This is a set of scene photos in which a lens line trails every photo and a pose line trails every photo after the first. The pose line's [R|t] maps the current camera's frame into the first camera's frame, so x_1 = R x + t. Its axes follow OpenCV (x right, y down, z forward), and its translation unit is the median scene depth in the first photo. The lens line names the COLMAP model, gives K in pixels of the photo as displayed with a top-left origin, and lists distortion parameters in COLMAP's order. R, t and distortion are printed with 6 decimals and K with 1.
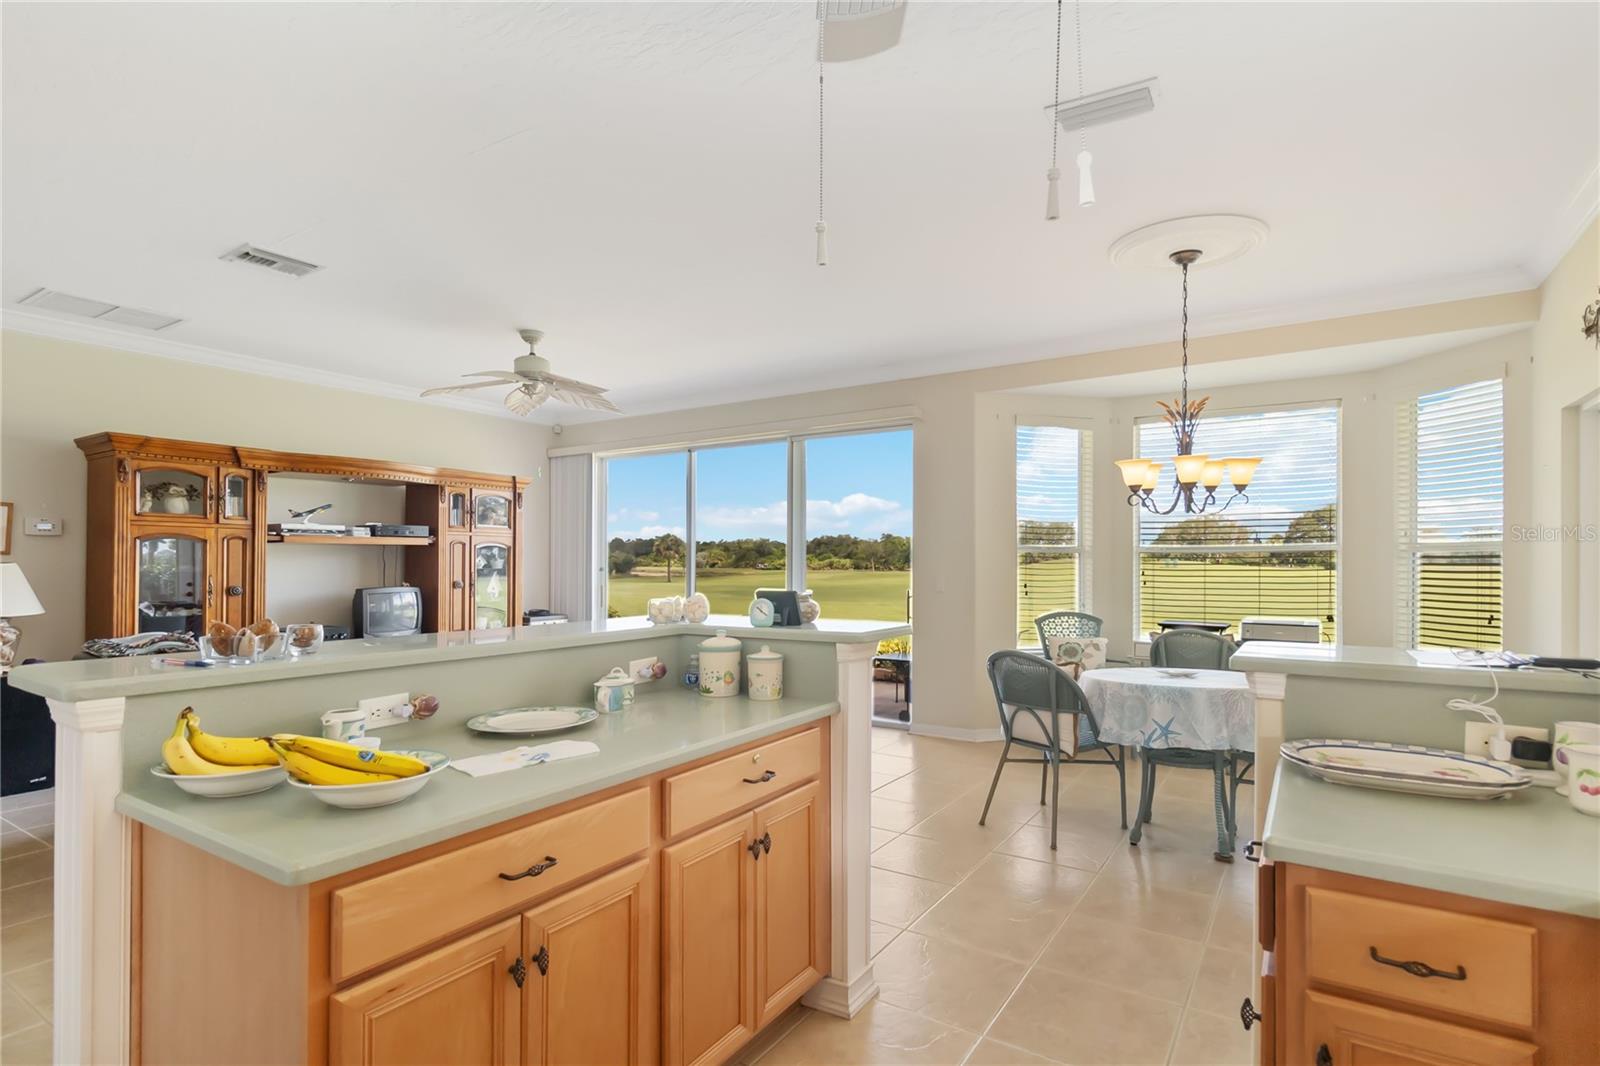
lens RADIAL K [[780.7, 0, 805.9], [0, 780.7, 562.8], [0, 0, 1]] dist [0.001167, 0.000835]
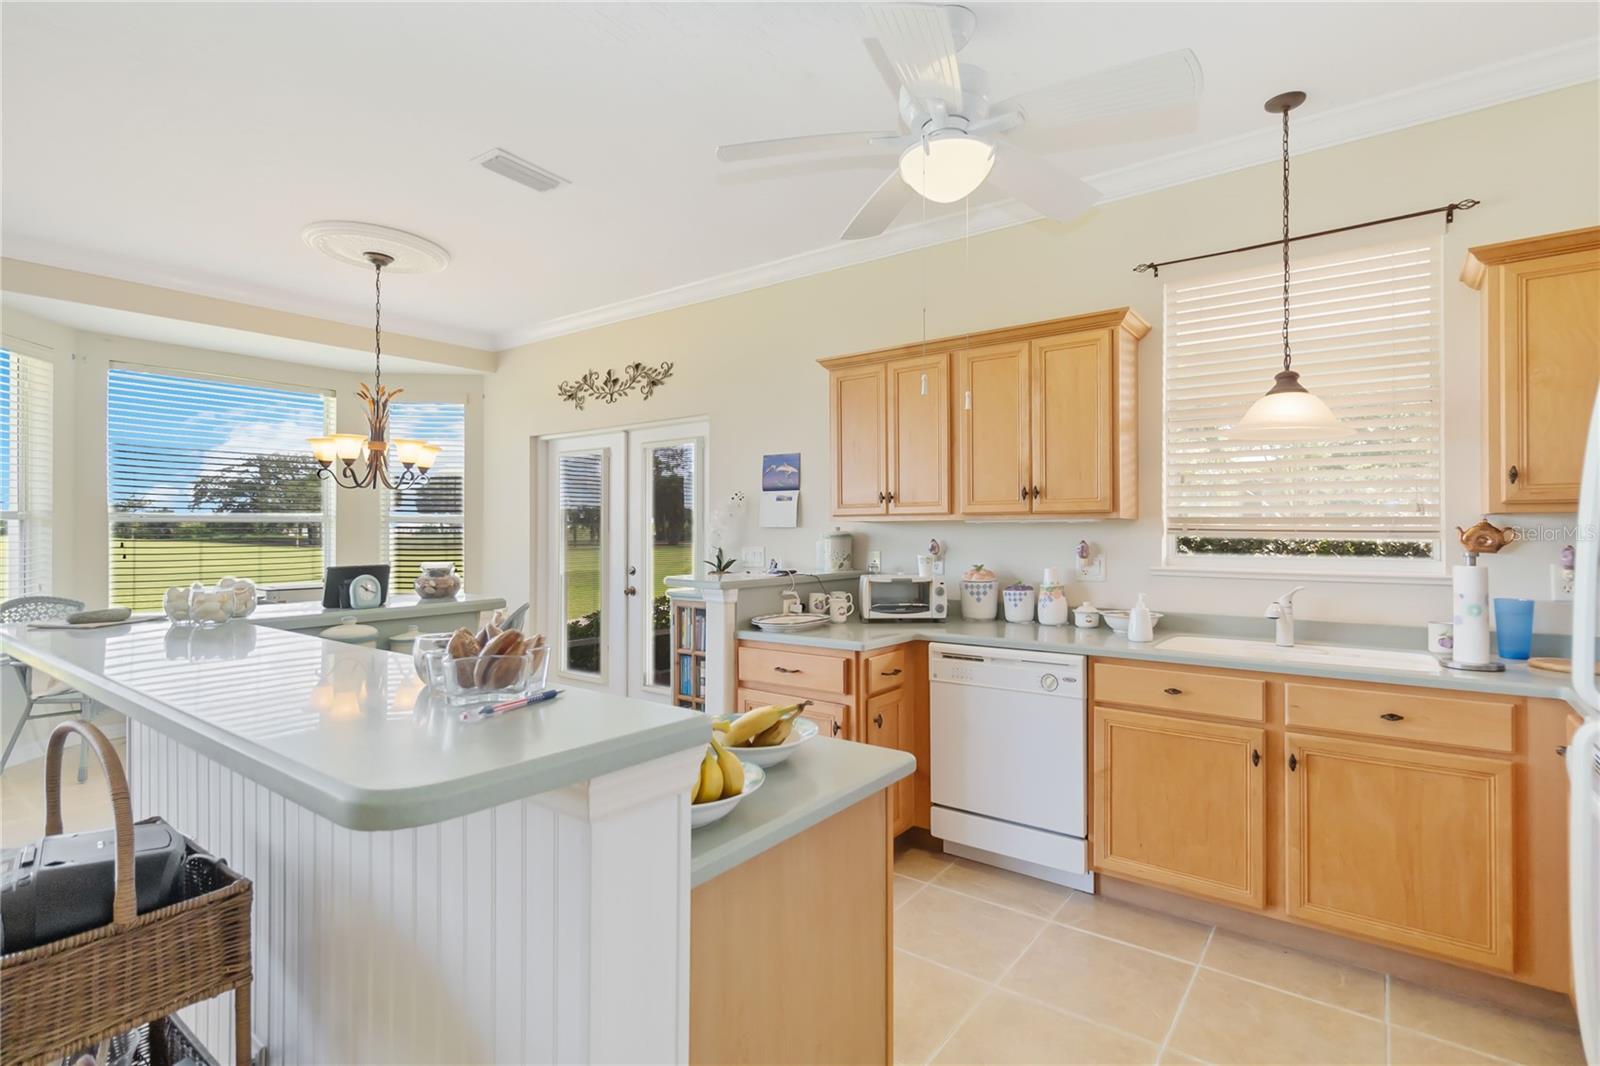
lens RADIAL K [[780.7, 0, 814.5], [0, 780.7, 522.4], [0, 0, 1]] dist [0.001167, 0.000835]
pose [[0.055597, 0.009640, 0.998407, -0.588543], [0.002201, 0.999950, -0.009777, -0.001675], [-0.998451, 0.002741, 0.055573, 0.315035]]
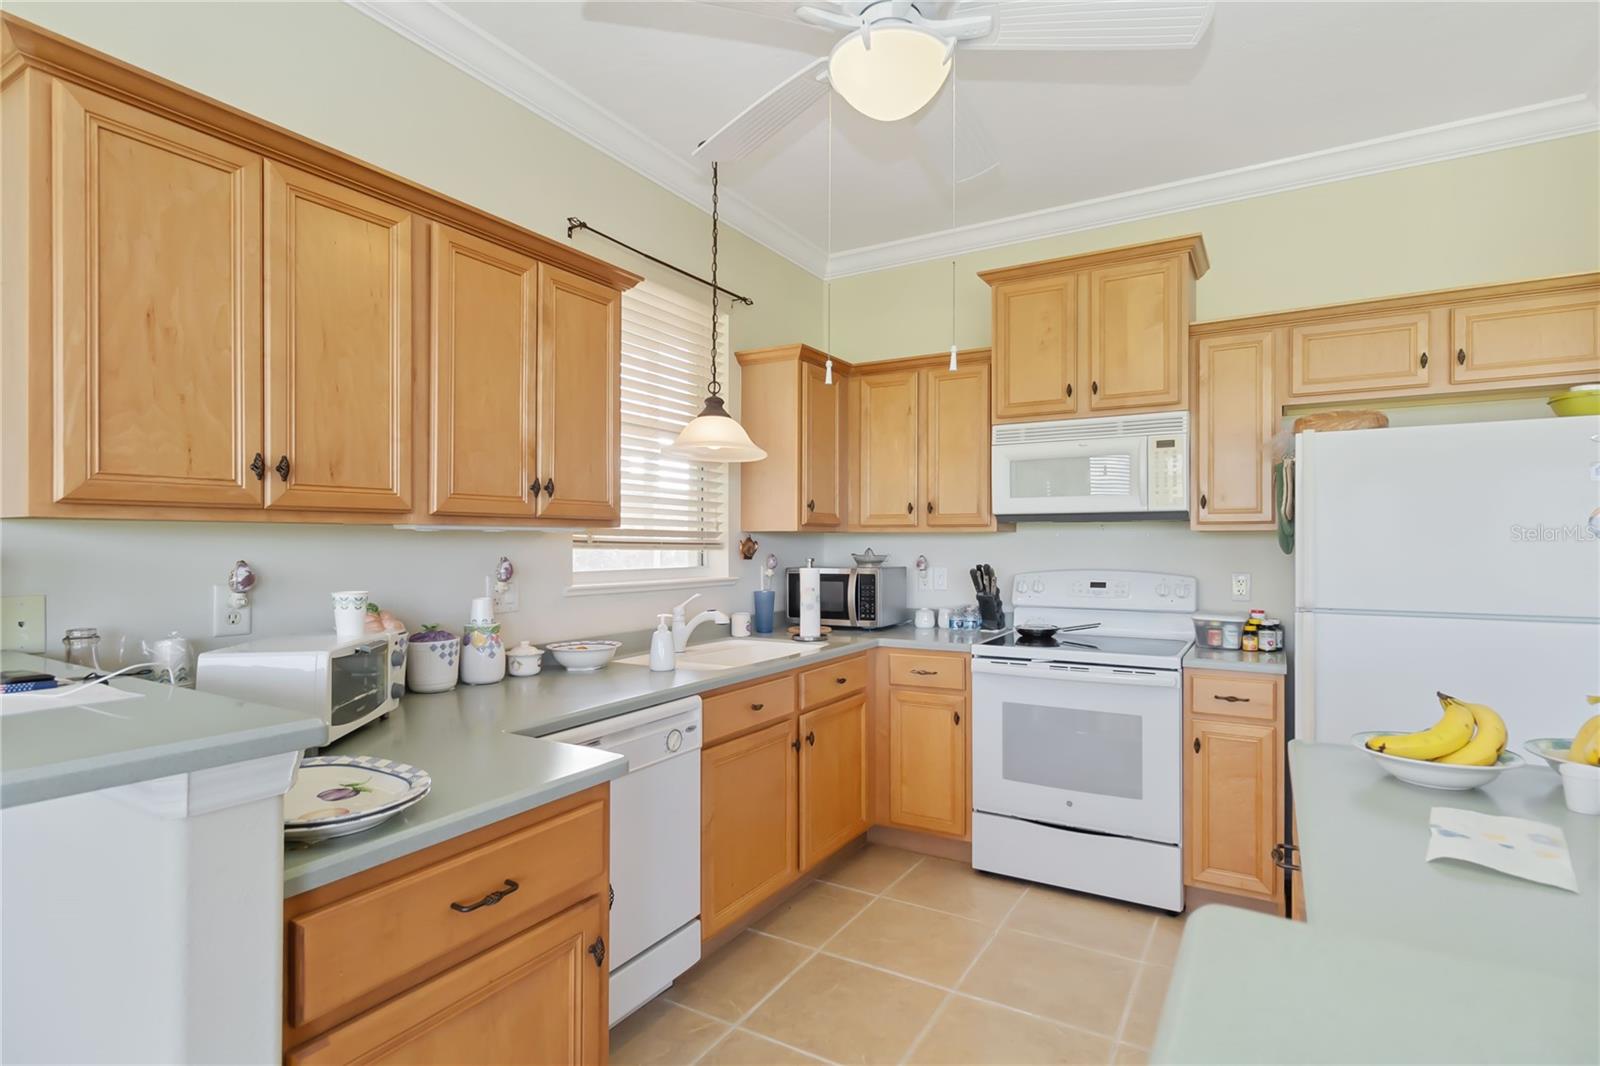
lens RADIAL K [[780.7, 0, 806.6], [0, 780.7, 539.7], [0, 0, 1]] dist [0.001167, 0.000835]
pose [[-0.998811, -0.007696, -0.048130, 0.112169], [-0.007795, 0.999968, 0.001872, -0.005721], [0.048114, 0.002245, -0.998839, 0.716862]]
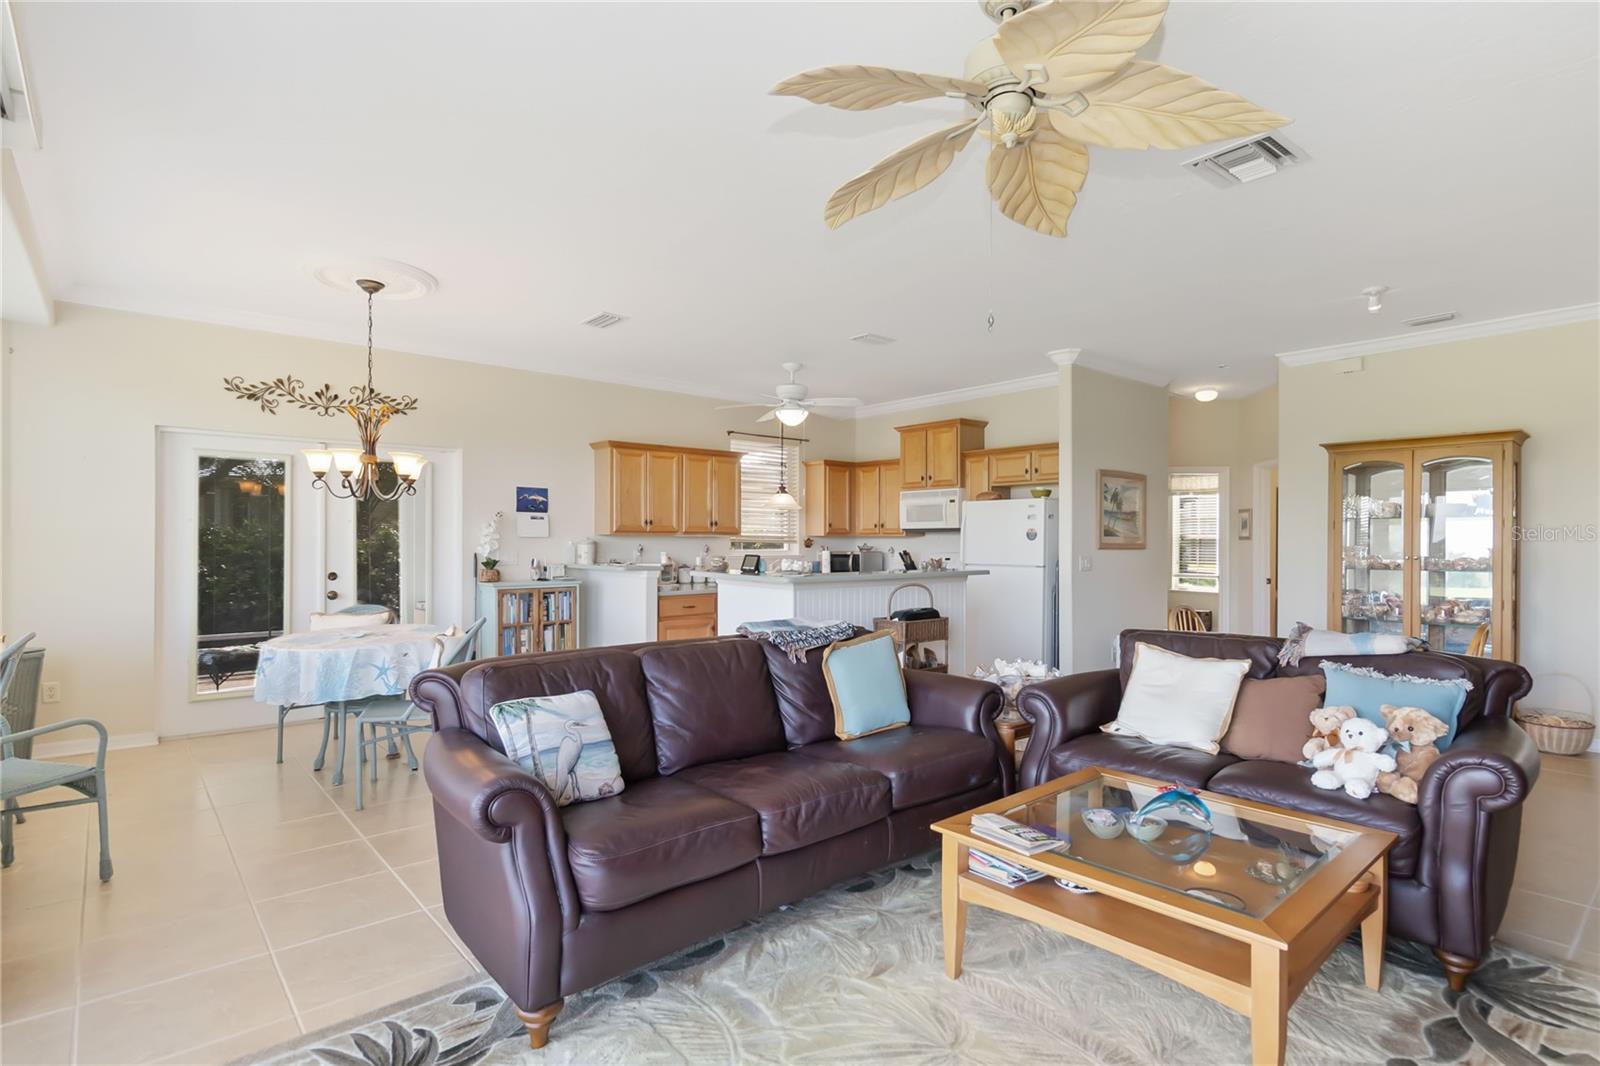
lens RADIAL K [[780.7, 0, 813.9], [0, 780.7, 535.6], [0, 0, 1]] dist [0.001167, 0.000835]
pose [[-0.964261, -0.008412, 0.264822, -0.482985], [-0.008699, 0.999962, 0.000091, -0.014559], [-0.264813, -0.002216, -0.964297, 1.954600]]
